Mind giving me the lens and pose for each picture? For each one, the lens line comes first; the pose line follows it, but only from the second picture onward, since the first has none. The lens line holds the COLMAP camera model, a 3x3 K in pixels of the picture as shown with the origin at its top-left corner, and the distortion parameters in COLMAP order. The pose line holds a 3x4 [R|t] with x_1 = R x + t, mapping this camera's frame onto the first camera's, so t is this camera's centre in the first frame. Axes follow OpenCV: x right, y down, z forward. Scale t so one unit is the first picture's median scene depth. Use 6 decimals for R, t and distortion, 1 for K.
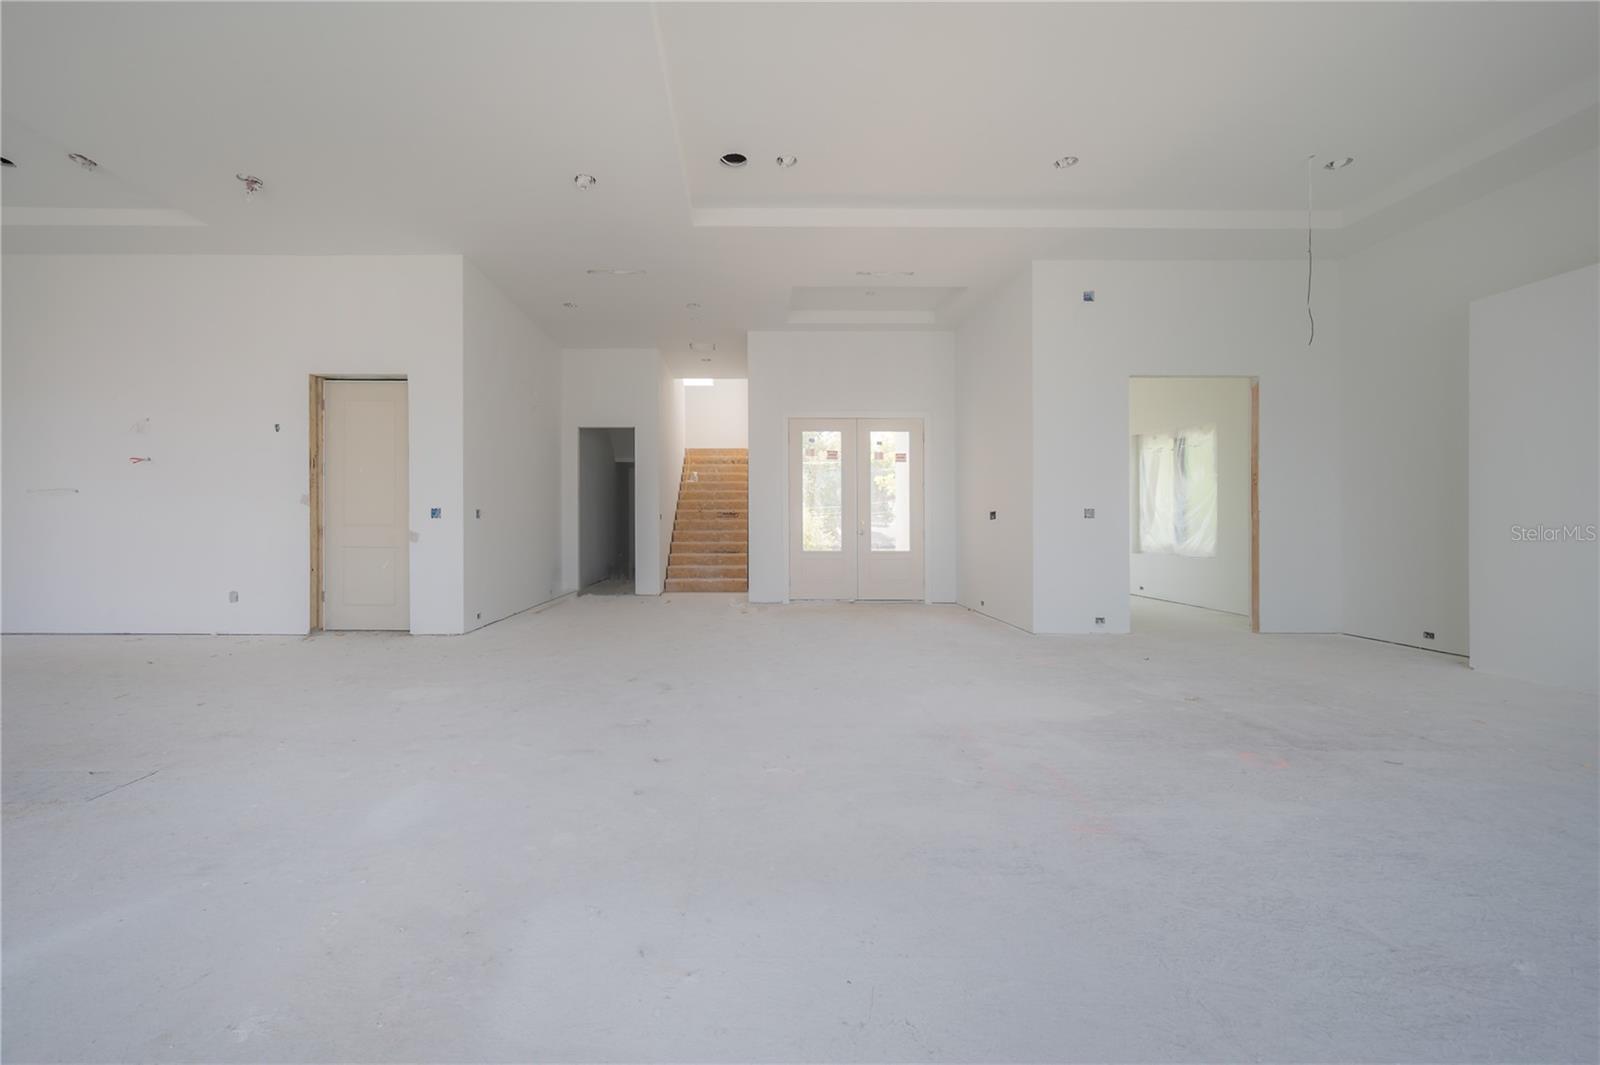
lens RADIAL K [[666.1, 0, 792.3], [0, 666.1, 526.9], [0, 0, 1]] dist [0.000329, 0.000886]
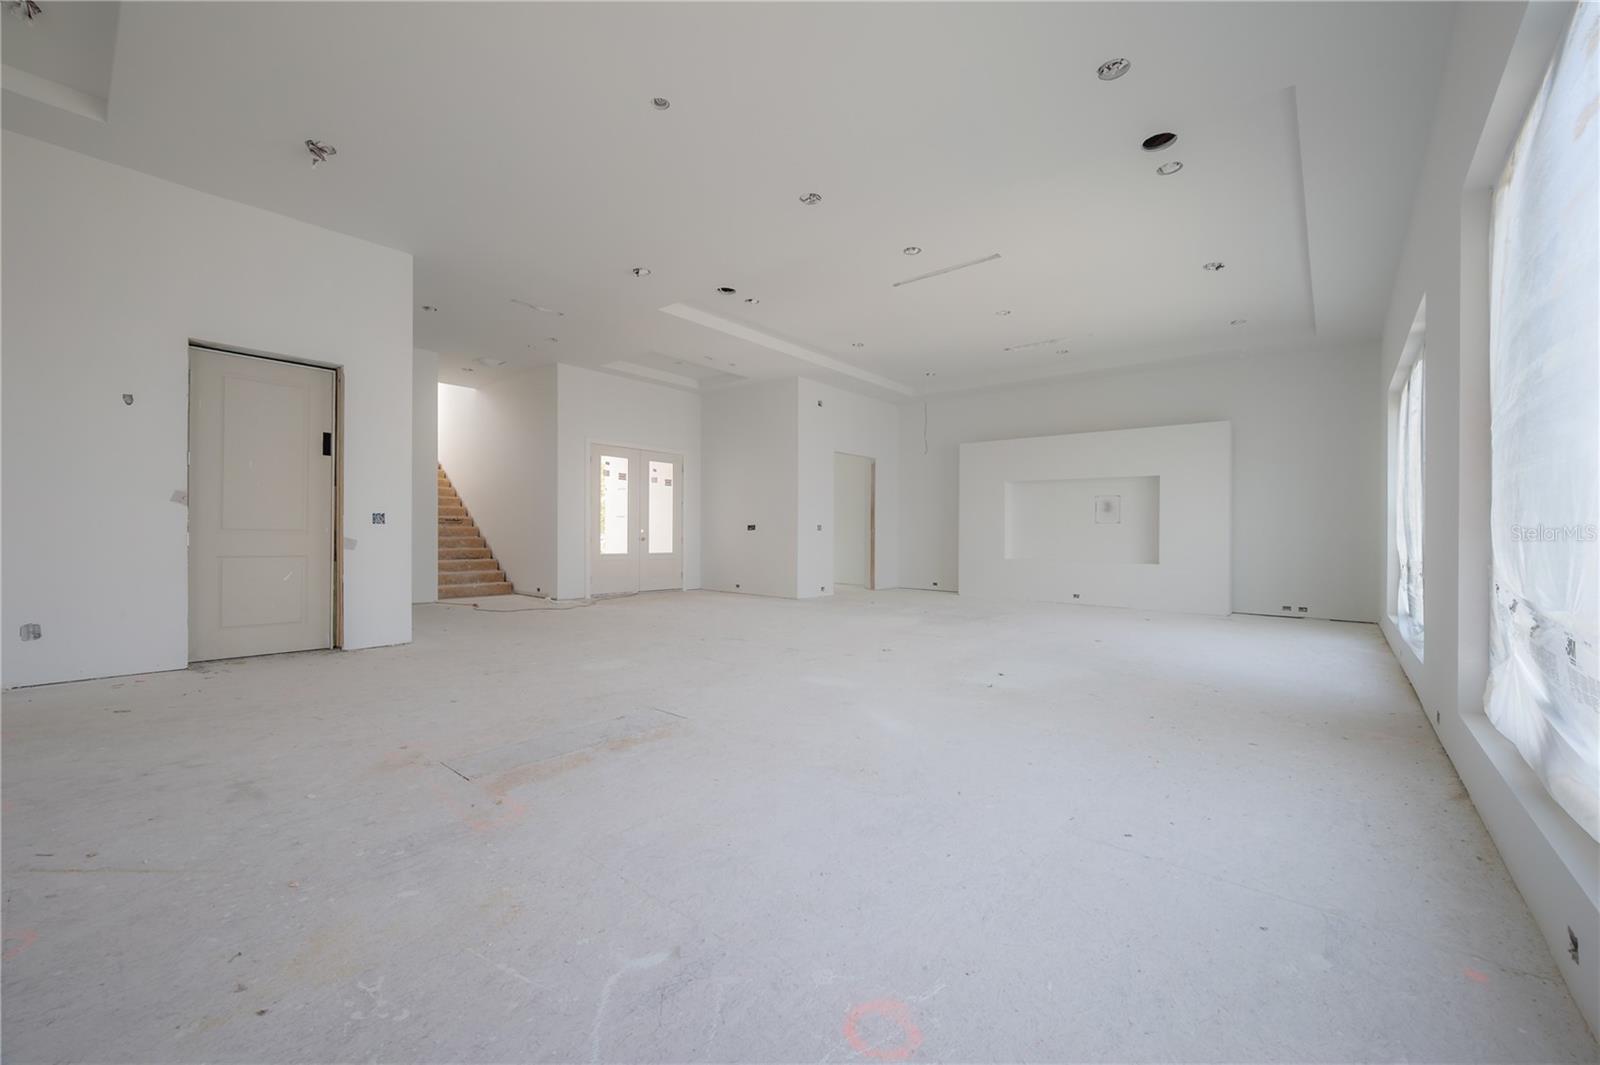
lens RADIAL K [[666.1, 0, 804.6], [0, 666.1, 533.5], [0, 0, 1]] dist [0.000329, 0.000886]
pose [[0.626792, 0.005892, 0.779165, -0.732171], [-0.005918, 0.999979, -0.002800, -0.000119], [-0.779165, -0.002856, 0.626813, -0.050067]]
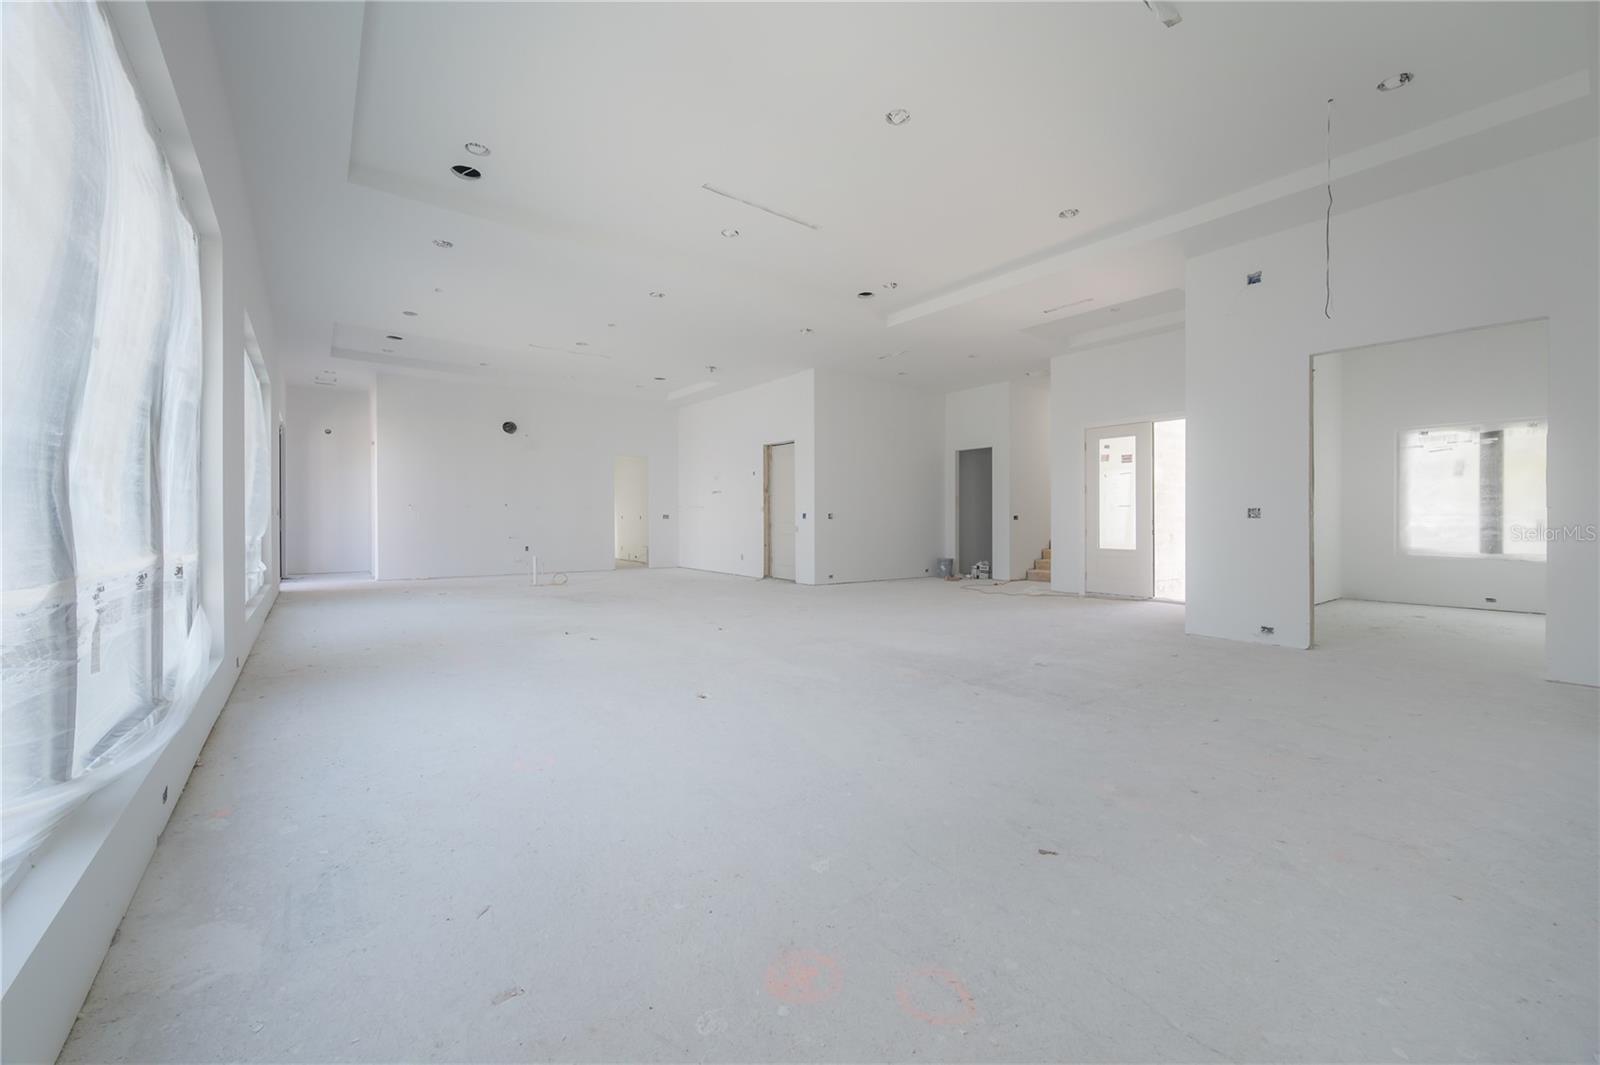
lens RADIAL K [[666.1, 0, 796.4], [0, 666.1, 521.4], [0, 0, 1]] dist [0.000329, 0.000886]
pose [[0.586535, 0.002038, -0.809921, 0.640752], [-0.010918, 0.999926, -0.005391, 0.003086], [0.809850, 0.012005, 0.586514, -0.044971]]
